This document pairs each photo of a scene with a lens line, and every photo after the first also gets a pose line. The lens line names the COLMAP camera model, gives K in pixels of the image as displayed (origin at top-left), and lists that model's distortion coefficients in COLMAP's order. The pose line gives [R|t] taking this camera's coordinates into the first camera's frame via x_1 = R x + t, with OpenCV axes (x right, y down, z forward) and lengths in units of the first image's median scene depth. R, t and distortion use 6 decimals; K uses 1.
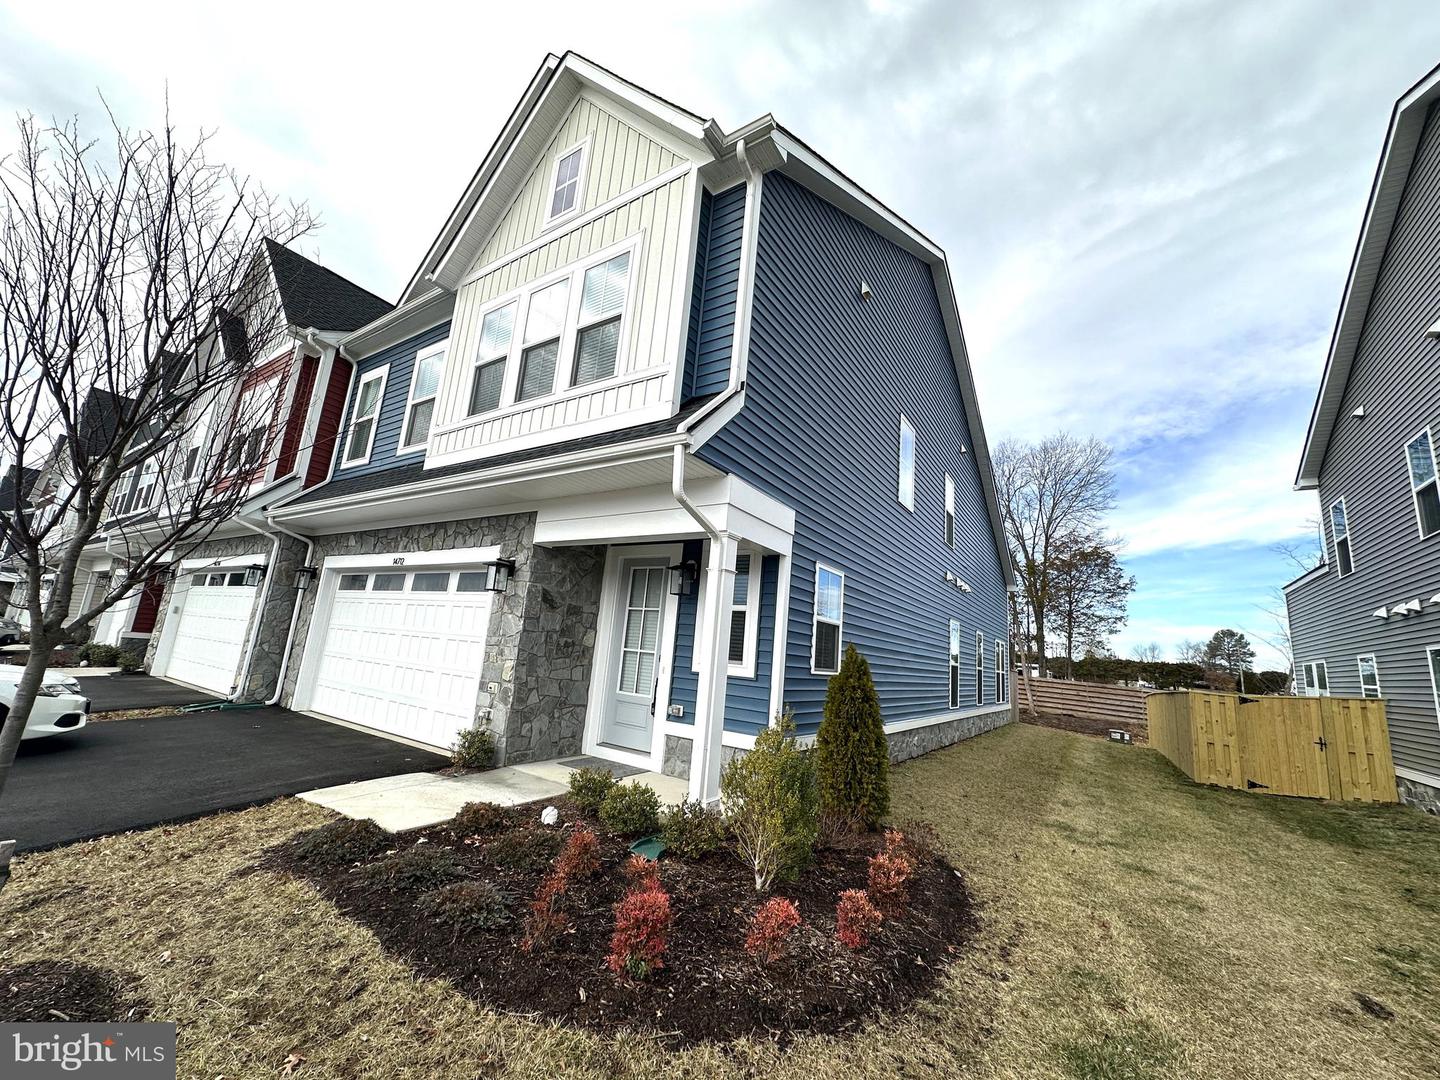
lens RADIAL K [[571.2, 0, 720.0], [0, 571.2, 540.0], [0, 0, 1]] dist [-0.010046, 0.000006]
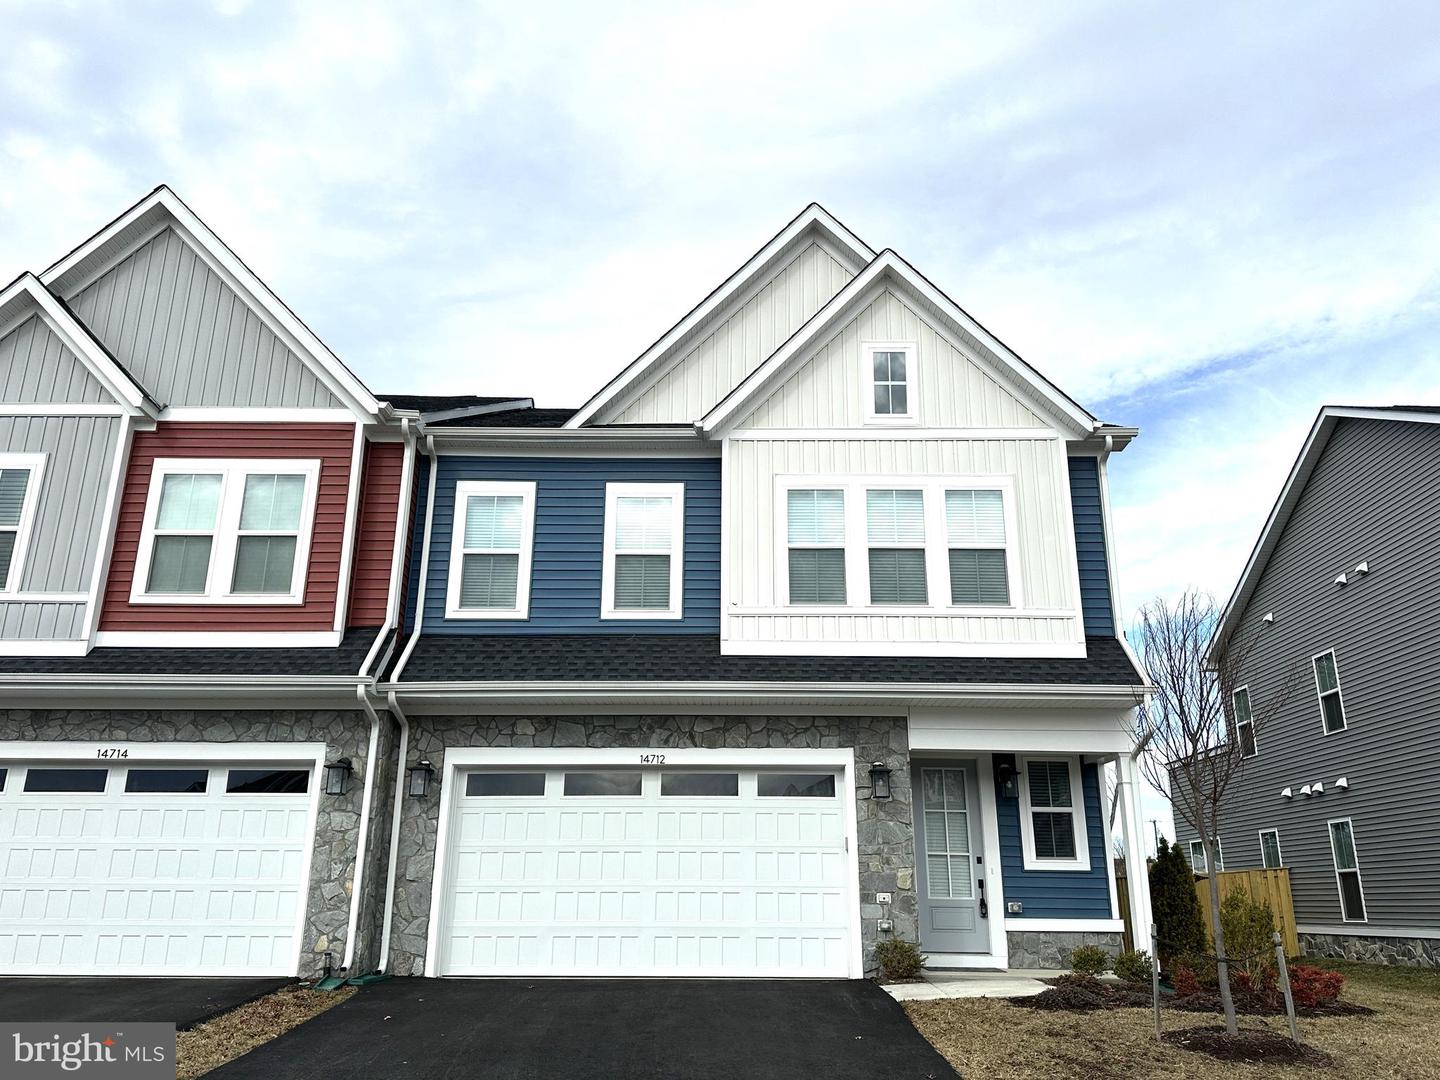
lens RADIAL K [[1082.7, 0, 721.1], [0, 1082.7, 532.4], [0, 0, 1]] dist [0.099339, -0.153275]
pose [[0.836188, 0.102861, 0.538711, -1.559785], [-0.051444, 0.992635, -0.109681, -0.136622], [-0.546025, 0.064000, 0.835321, -0.437316]]
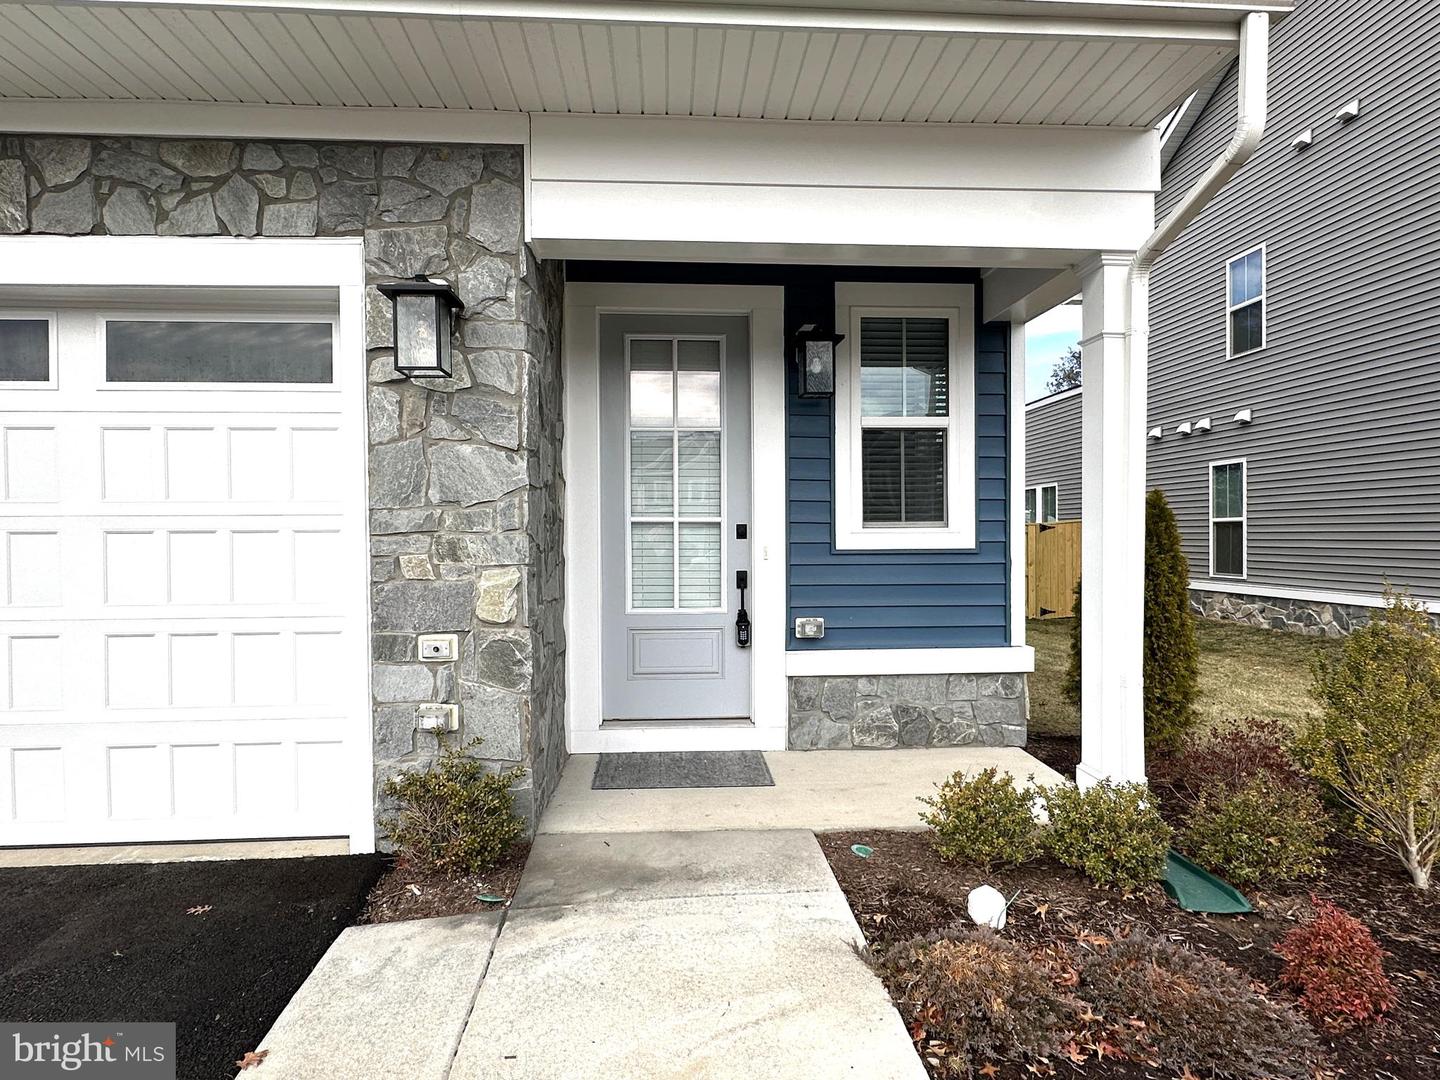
lens RADIAL K [[802.1, 0, 713.9], [0, 802.1, 535.9], [0, 0, 1]] dist [0.003373, 0.000801]
pose [[0.791010, -0.088284, 0.605400, -0.504063], [-0.051304, 0.976477, 0.209431, 0.067677], [-0.609648, -0.196722, 0.767873, 0.466758]]
